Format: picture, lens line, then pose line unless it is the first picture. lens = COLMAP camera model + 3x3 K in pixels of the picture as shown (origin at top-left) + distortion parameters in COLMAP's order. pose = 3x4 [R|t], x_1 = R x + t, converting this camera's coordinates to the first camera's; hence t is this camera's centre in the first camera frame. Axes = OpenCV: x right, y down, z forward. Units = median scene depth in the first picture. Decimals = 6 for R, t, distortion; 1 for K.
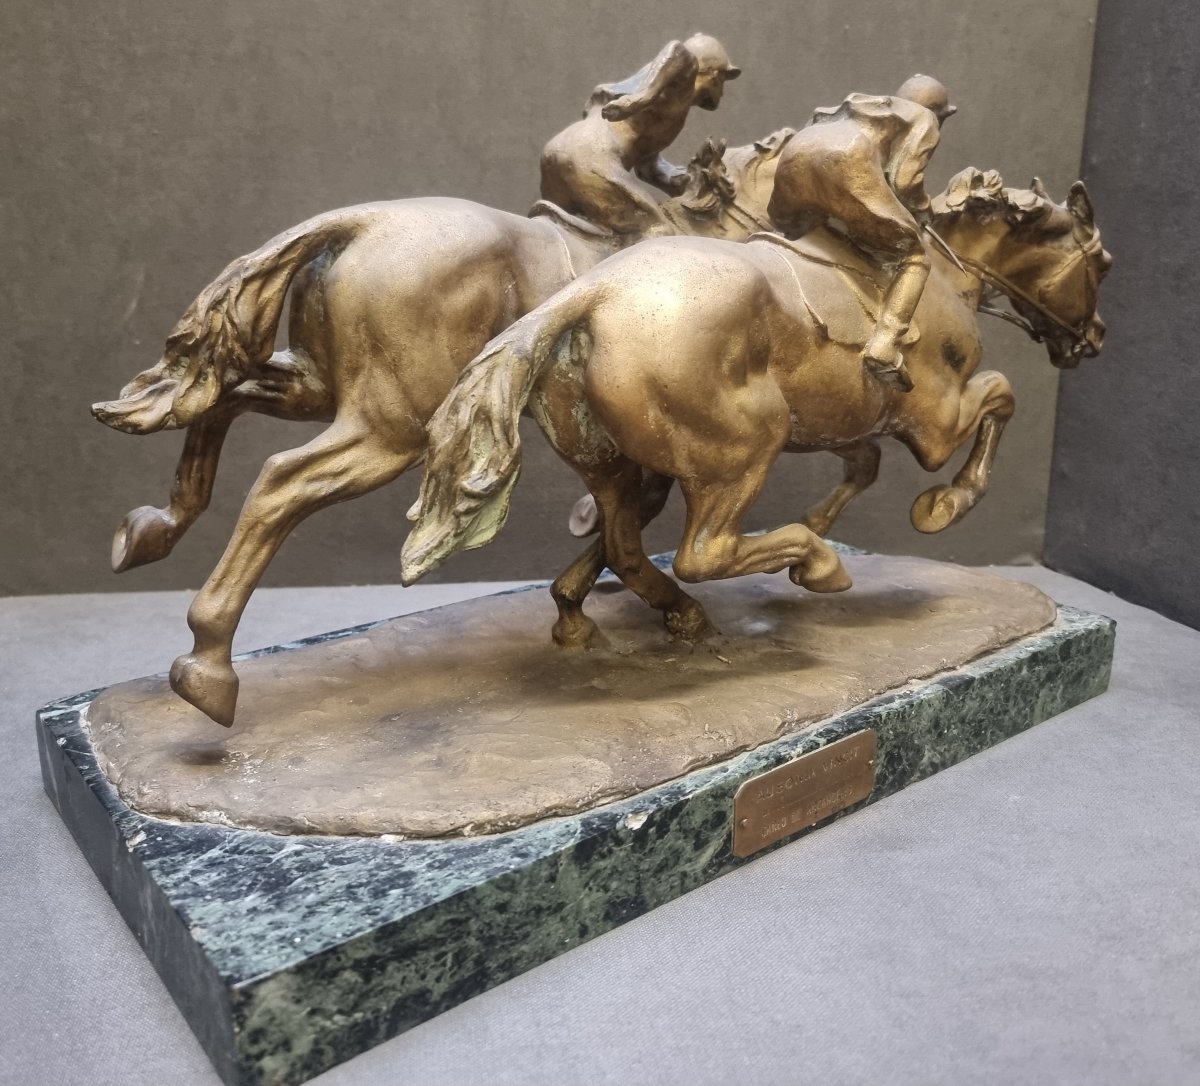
lens RADIAL K [[1194.8, 0, 593.2], [0, 1194.8, 533.8], [0, 0, 1]] dist [0.025521, 0.000000]
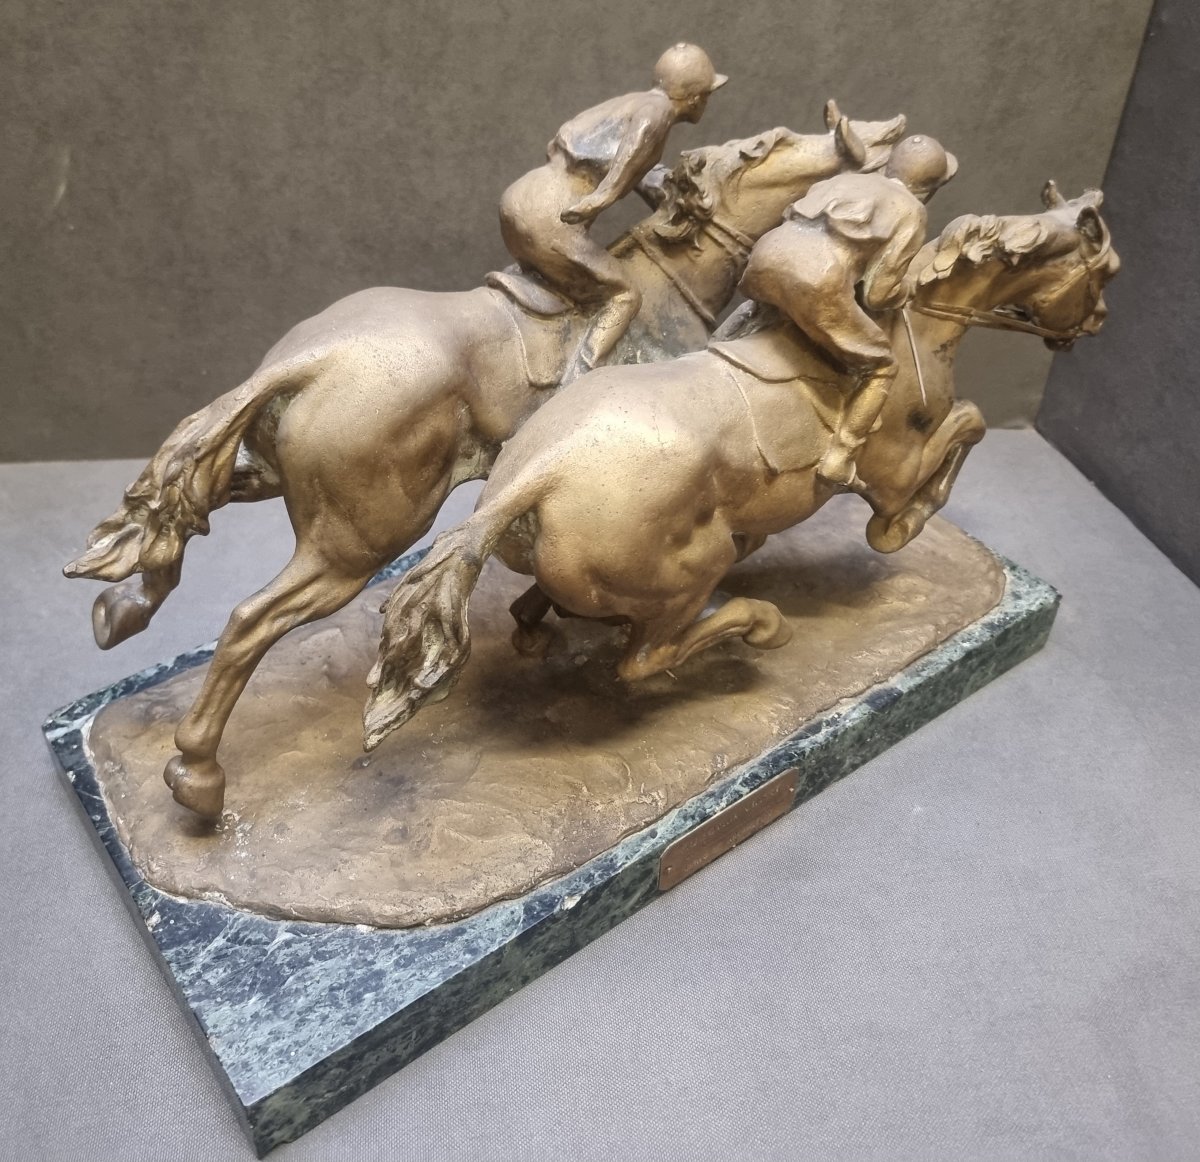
lens RADIAL K [[1331.9, 0, 596.9], [0, 1331.9, 577.5], [0, 0, 1]] dist [0.032490, 0.000000]
pose [[0.999458, 0.032898, 0.001095, 0.045886], [-0.030286, 0.906063, 0.422057, -0.565902], [0.012893, -0.421861, 0.906569, -0.058680]]
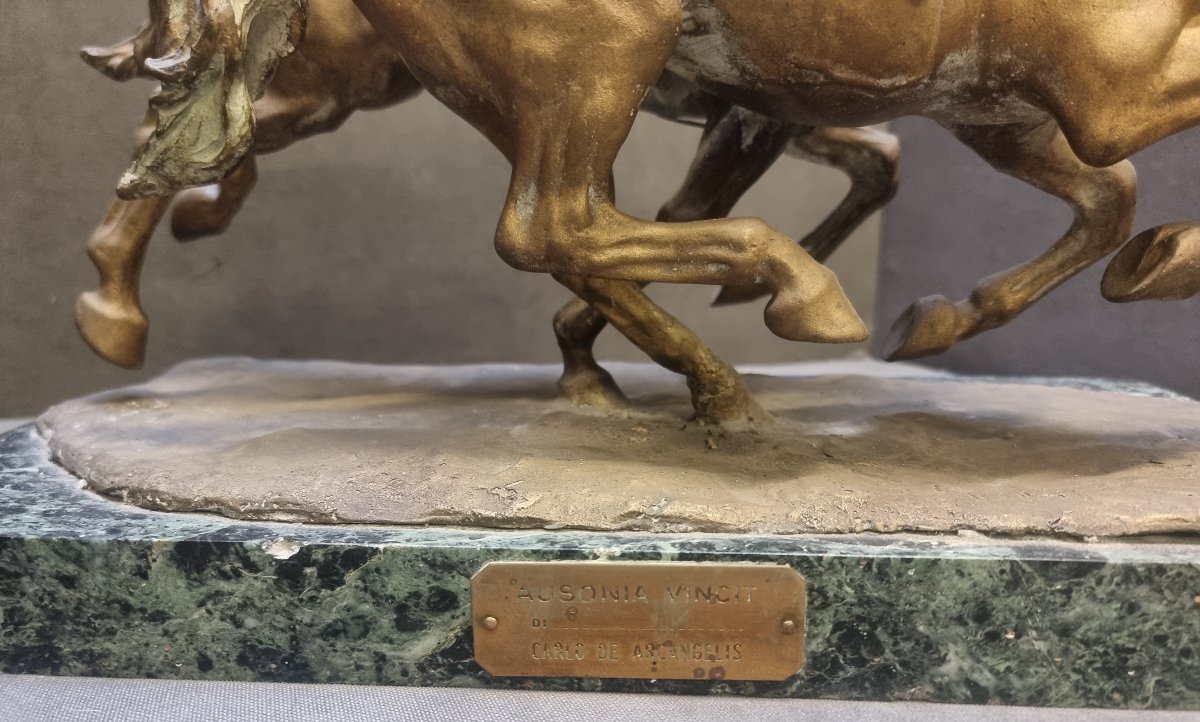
lens RADIAL K [[913.0, 0, 587.4], [0, 913.0, 477.2], [0, 0, 1]] dist [-0.001921, 0.005088]
pose [[0.733270, 0.194266, -0.651594, 0.486352], [-0.179279, 0.979644, 0.090319, 0.106186], [0.655876, 0.050588, 0.753171, 0.650018]]
